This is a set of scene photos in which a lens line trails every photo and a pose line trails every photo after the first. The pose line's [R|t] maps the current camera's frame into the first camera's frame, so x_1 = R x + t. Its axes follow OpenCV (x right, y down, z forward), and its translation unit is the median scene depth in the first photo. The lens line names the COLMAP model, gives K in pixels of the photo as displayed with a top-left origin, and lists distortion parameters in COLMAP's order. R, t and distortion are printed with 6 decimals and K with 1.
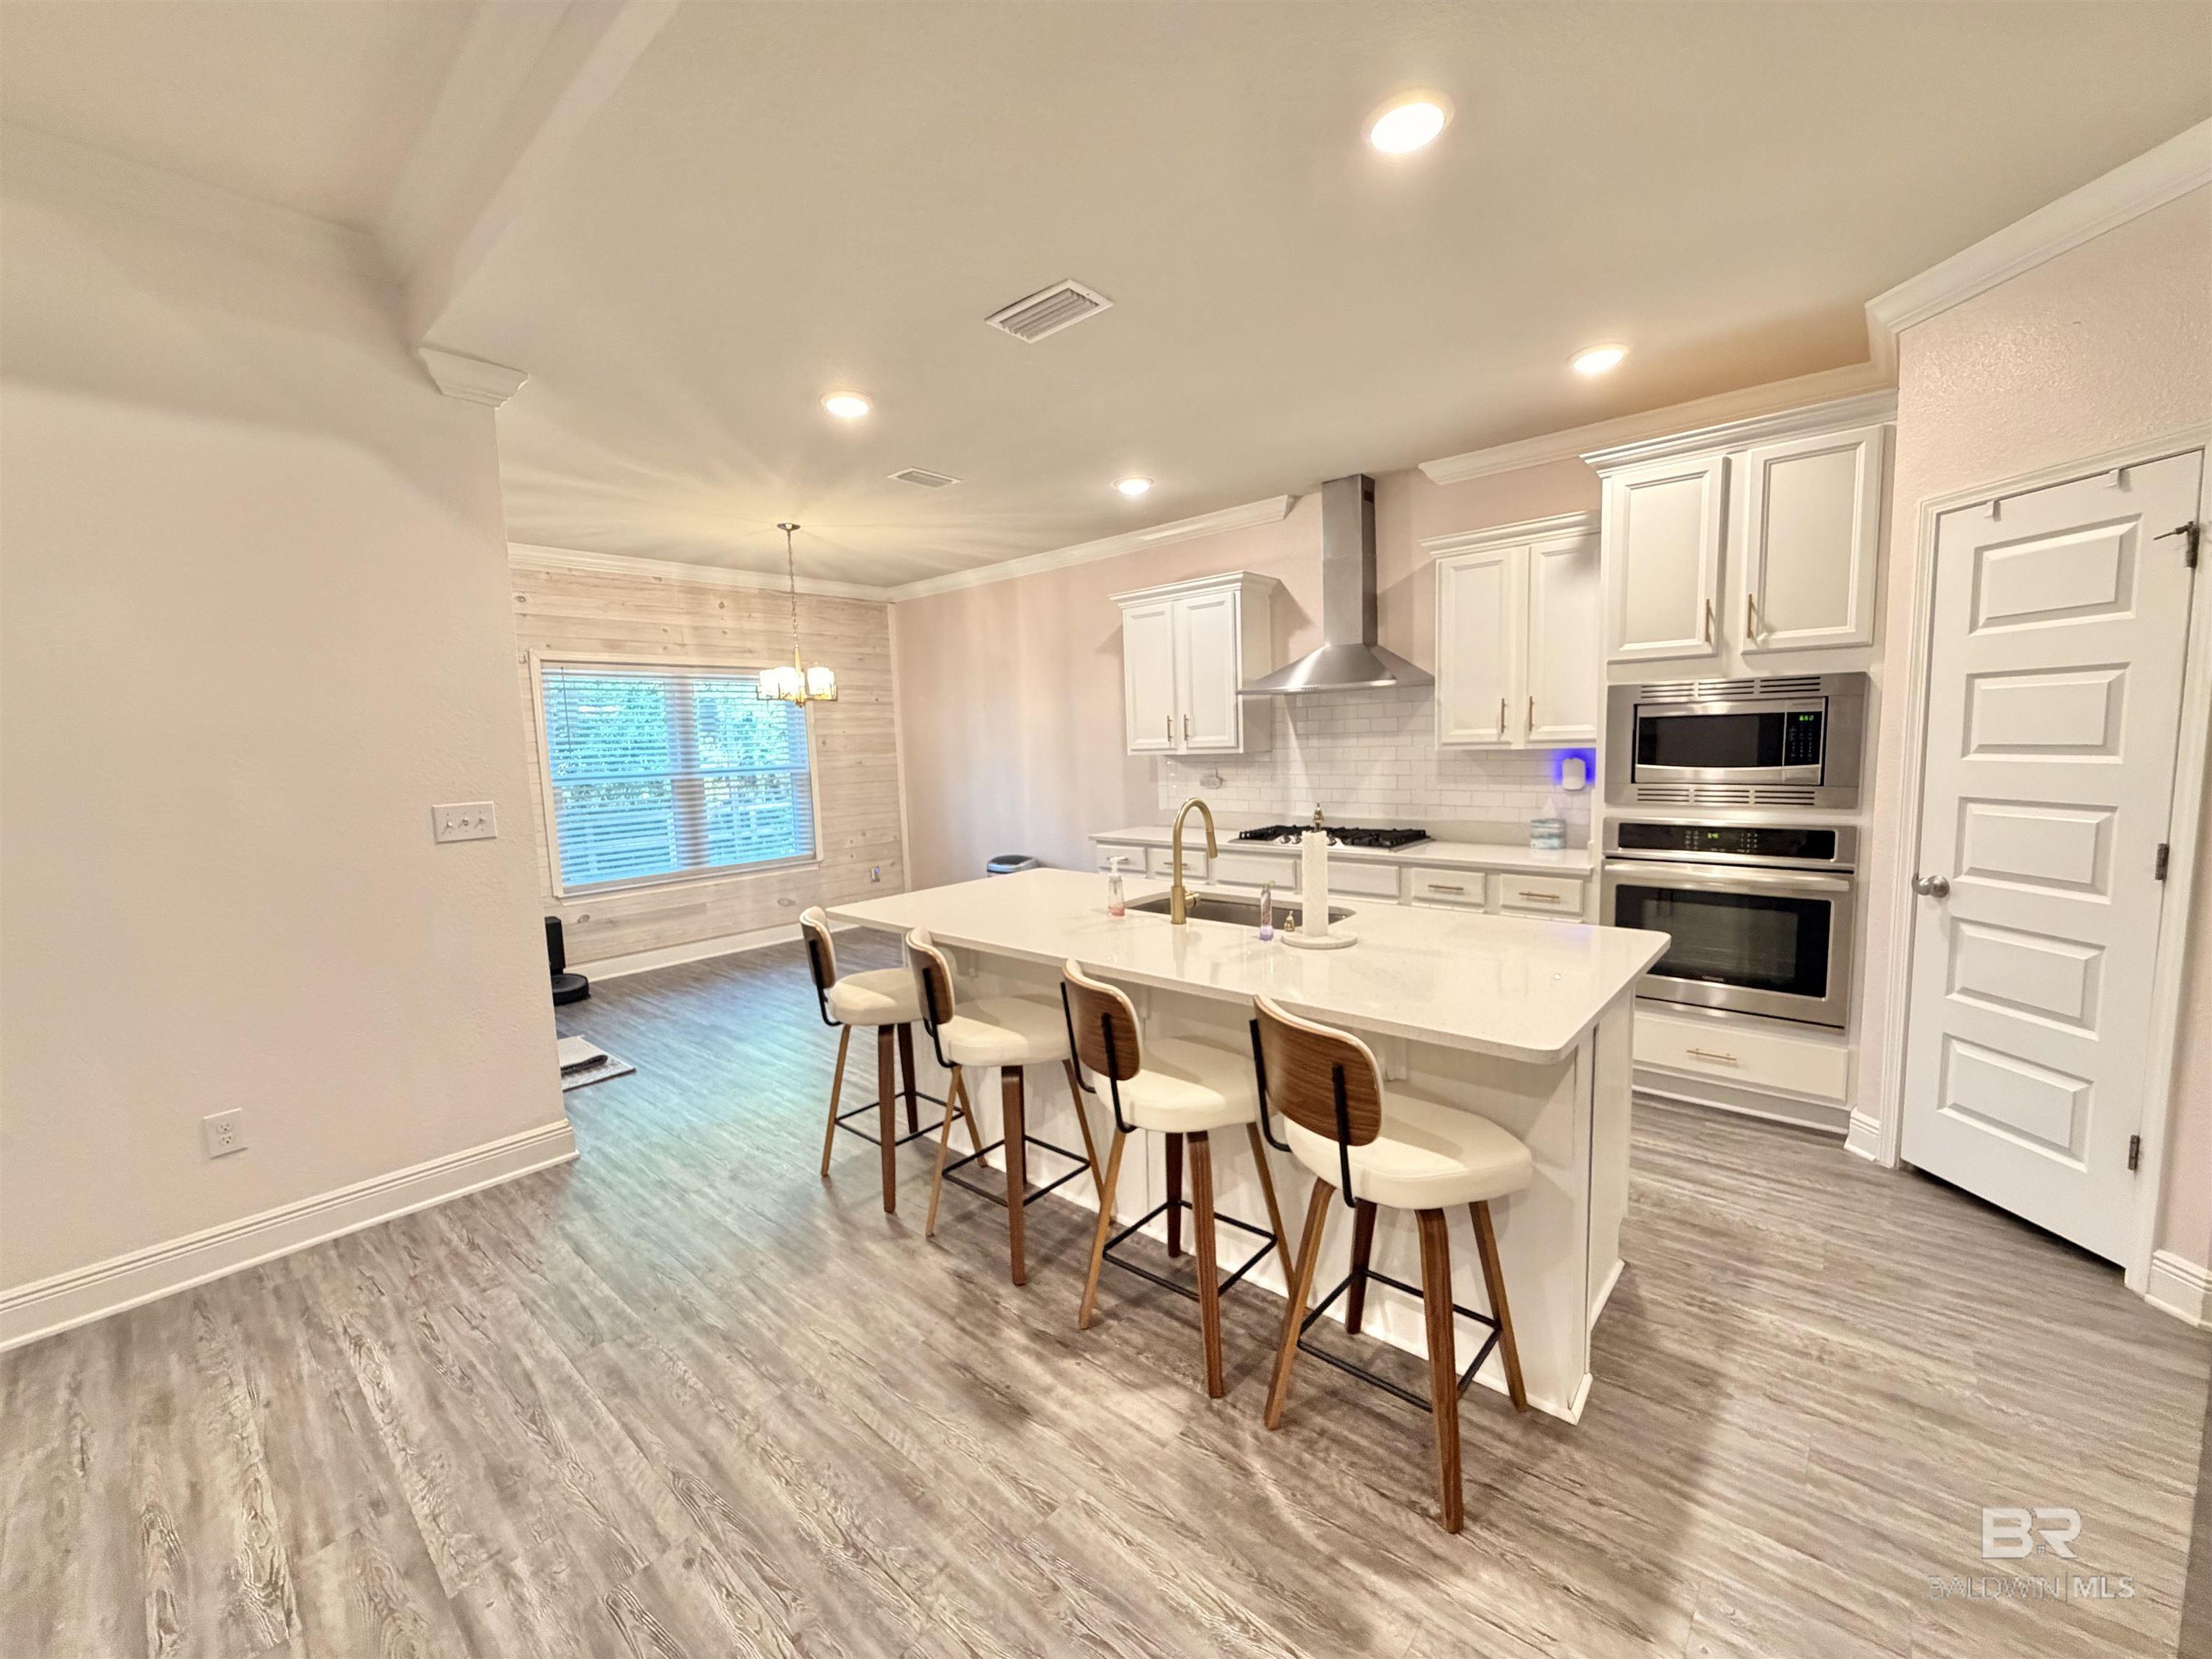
lens RADIAL K [[886.0, 0, 1097.0], [0, 886.0, 832.5], [0, 0, 1]] dist [-0.000843, 0.000503]
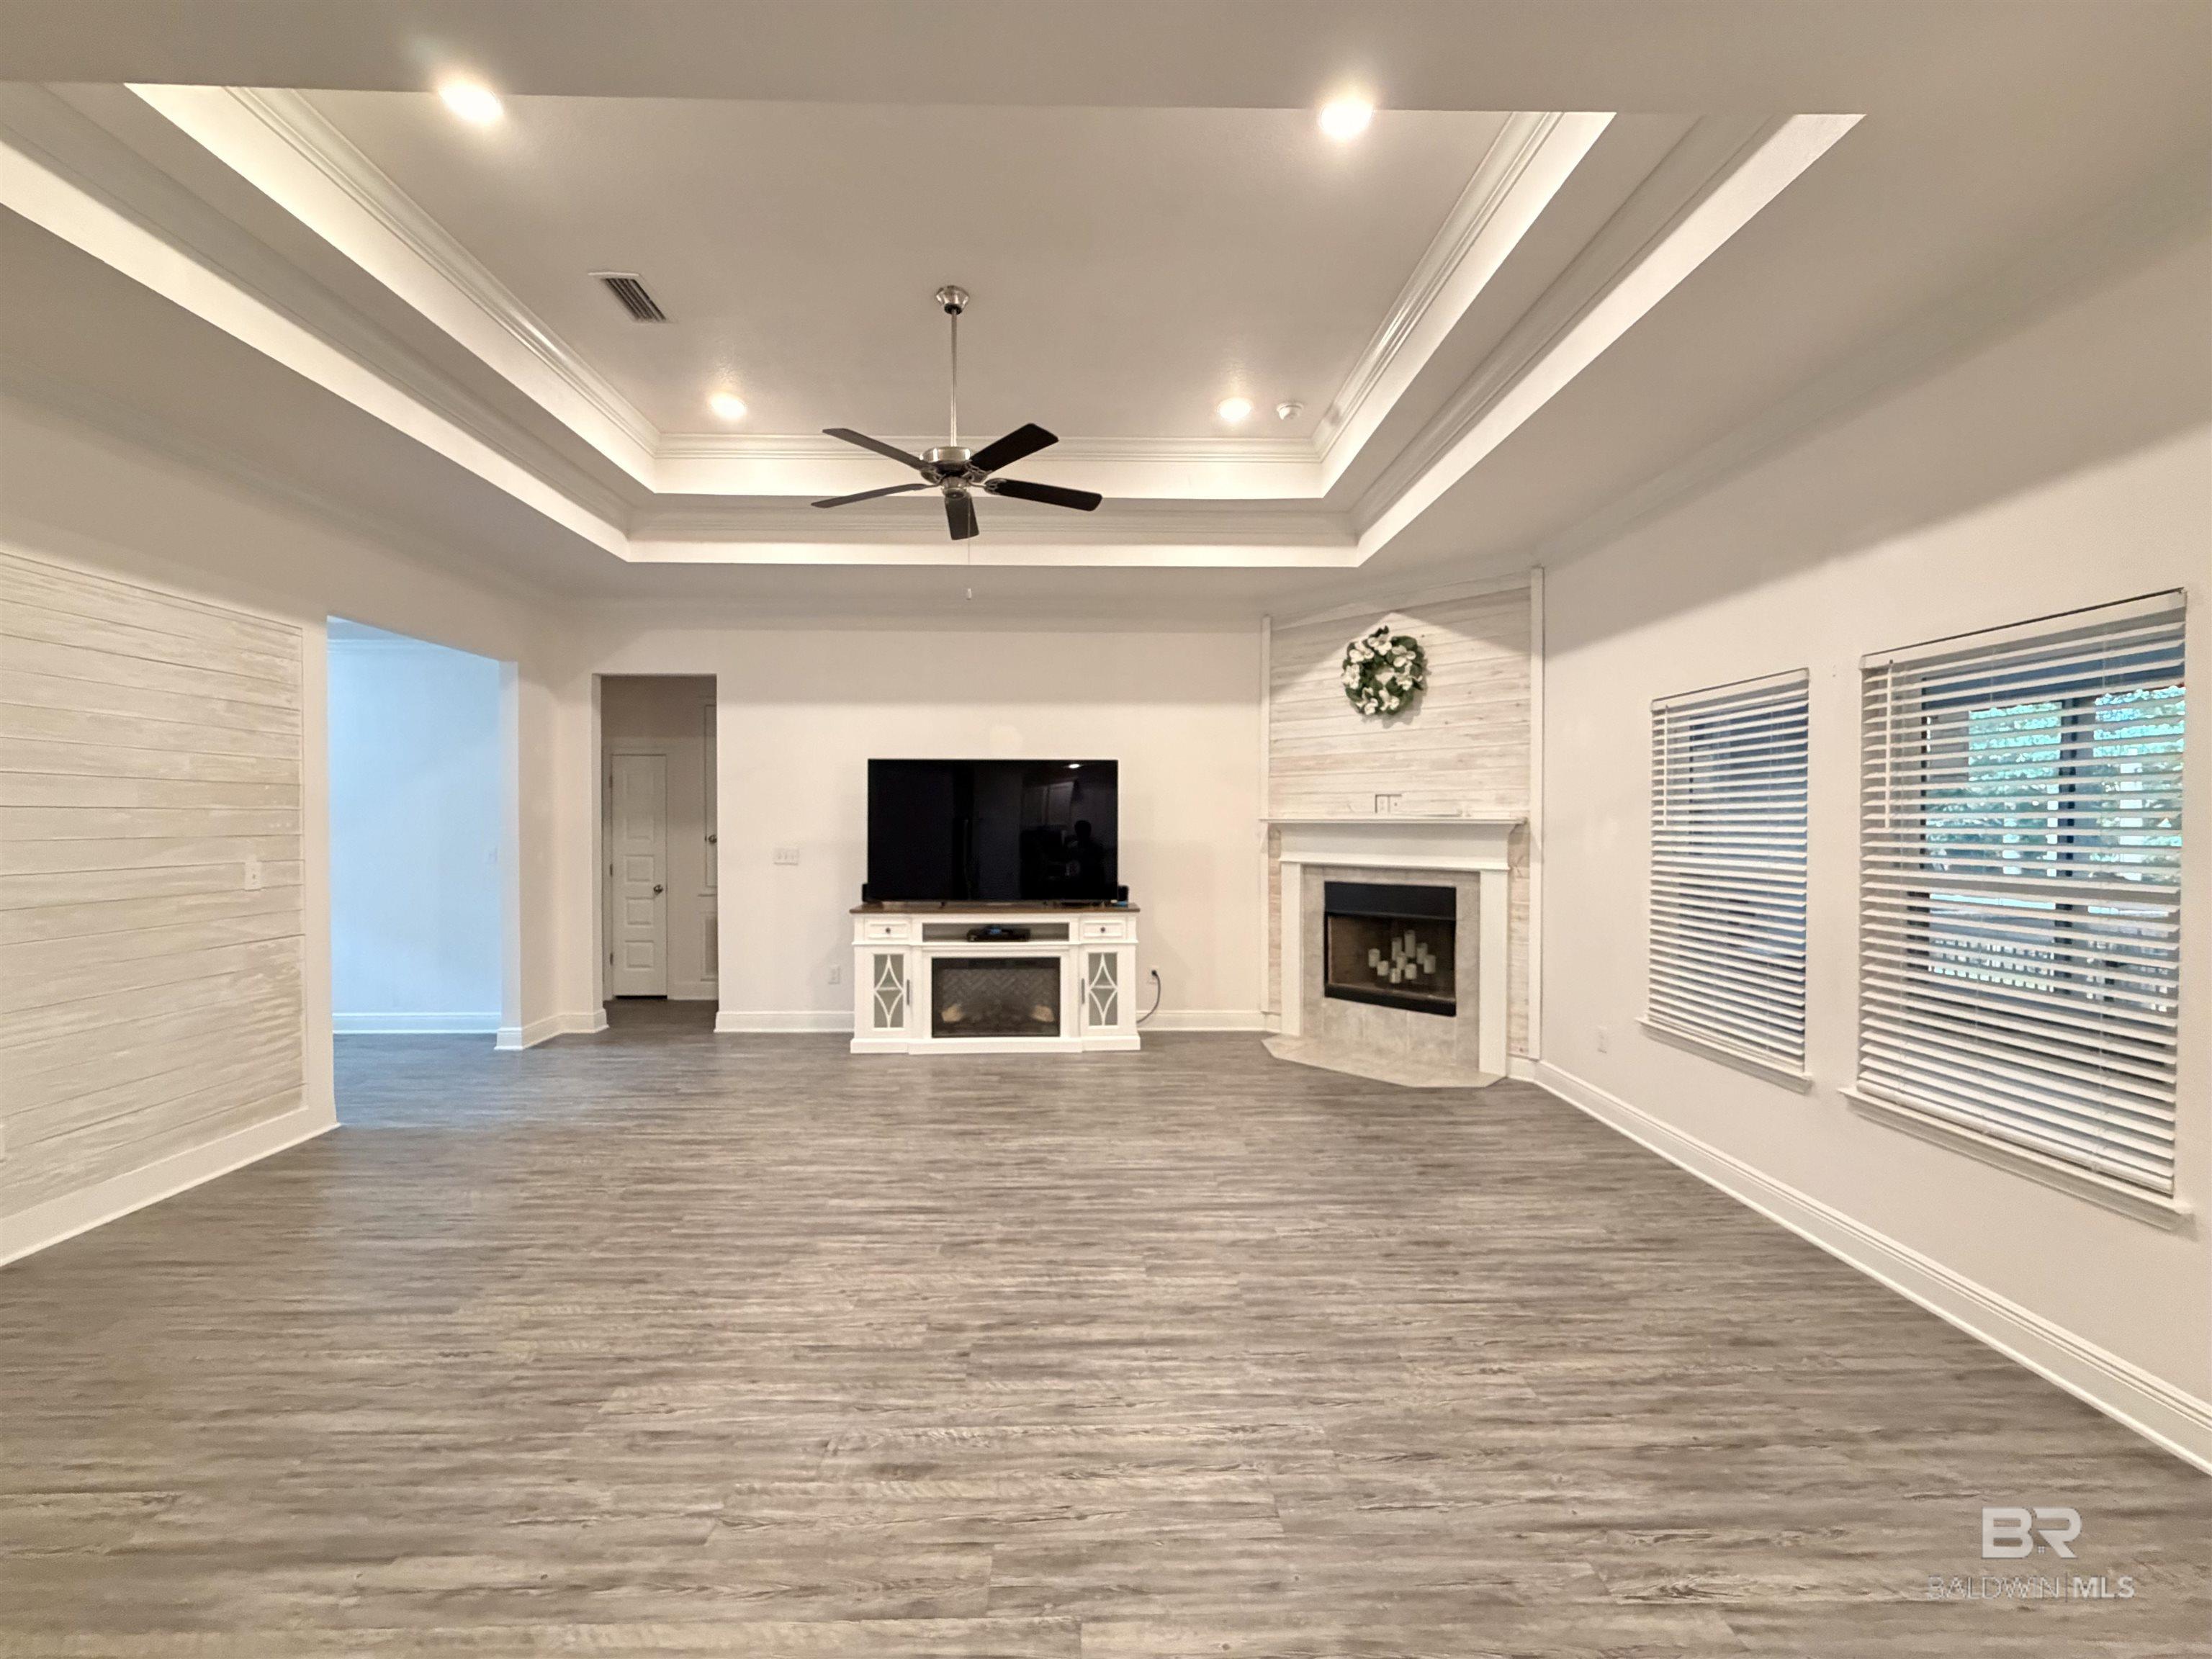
lens RADIAL K [[887.9, 0, 1096.5], [0, 887.9, 831.3], [0, 0, 1]] dist [0.000050, 0.000258]
pose [[-0.730013, 0.039232, -0.682307, 0.211275], [-0.049525, 0.992690, 0.110066, -0.111383], [0.681637, 0.114141, -0.722733, 0.815760]]
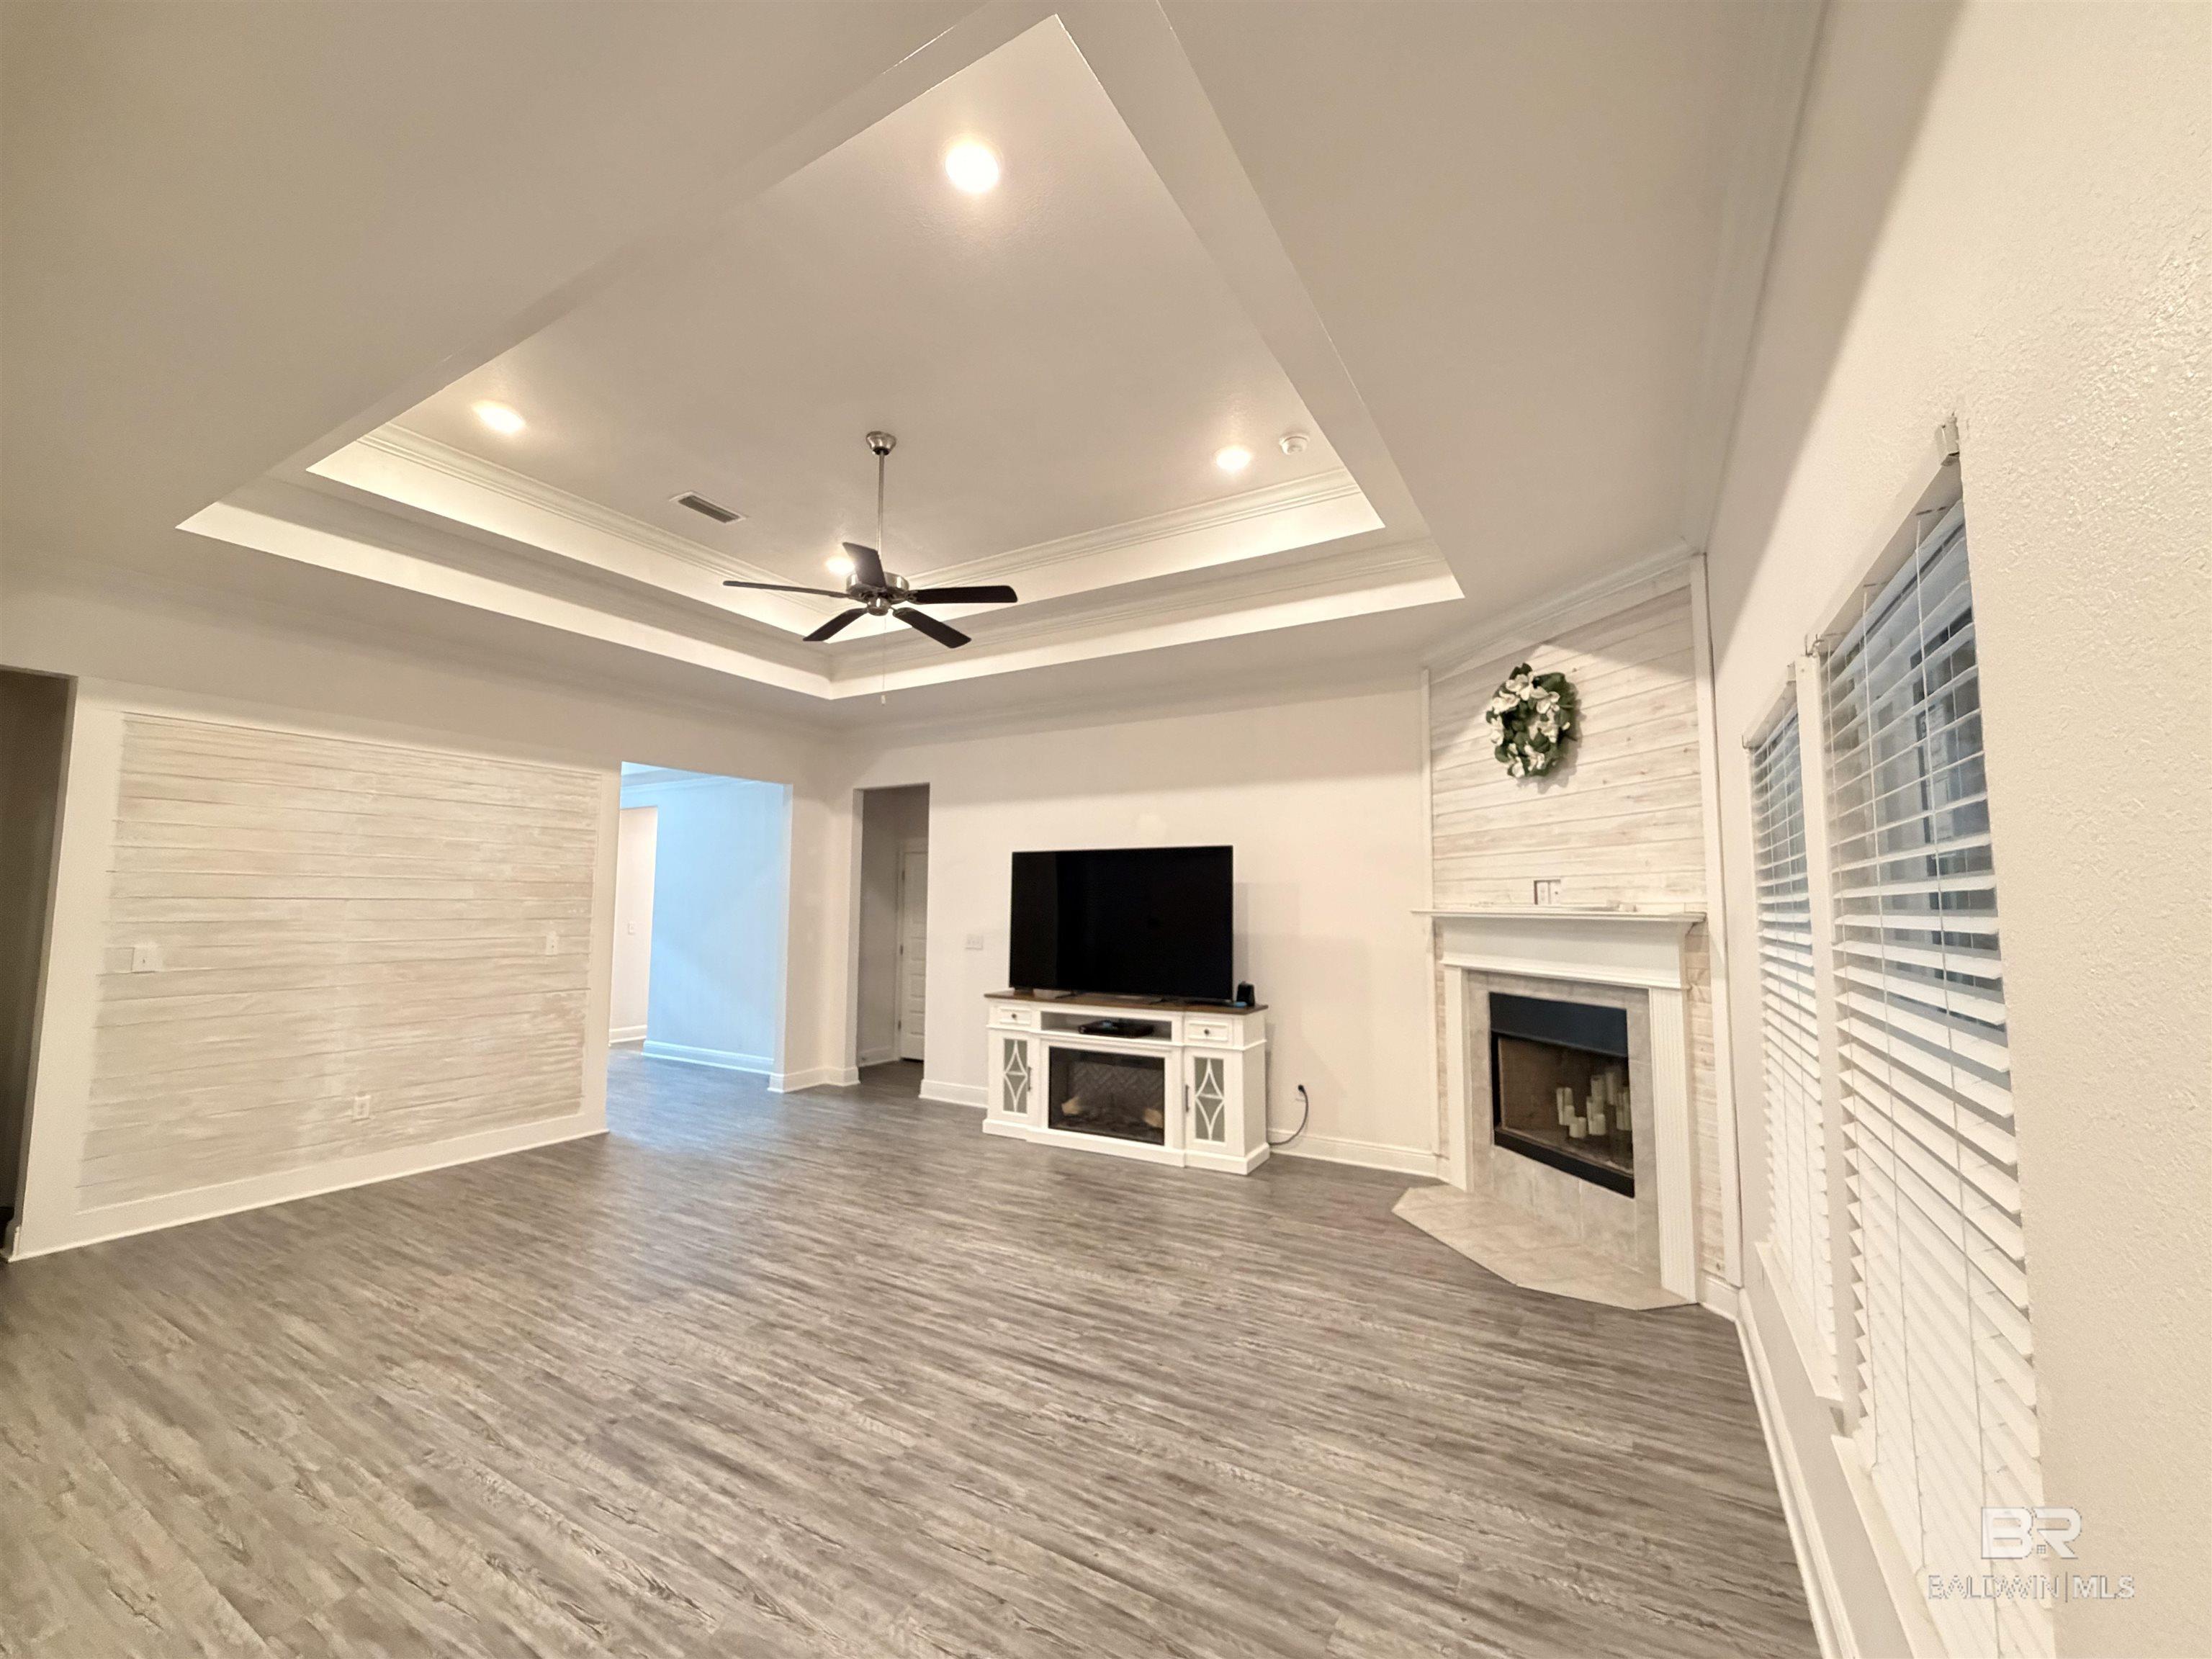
lens RADIAL K [[886.0, 0, 1097.0], [0, 886.0, 832.5], [0, 0, 1]] dist [-0.000843, 0.000503]
pose [[-0.980806, 0.009404, -0.194759, -0.781350], [0.004381, 0.999647, 0.026205, -0.134784], [0.194937, 0.024849, -0.980501, 1.214724]]
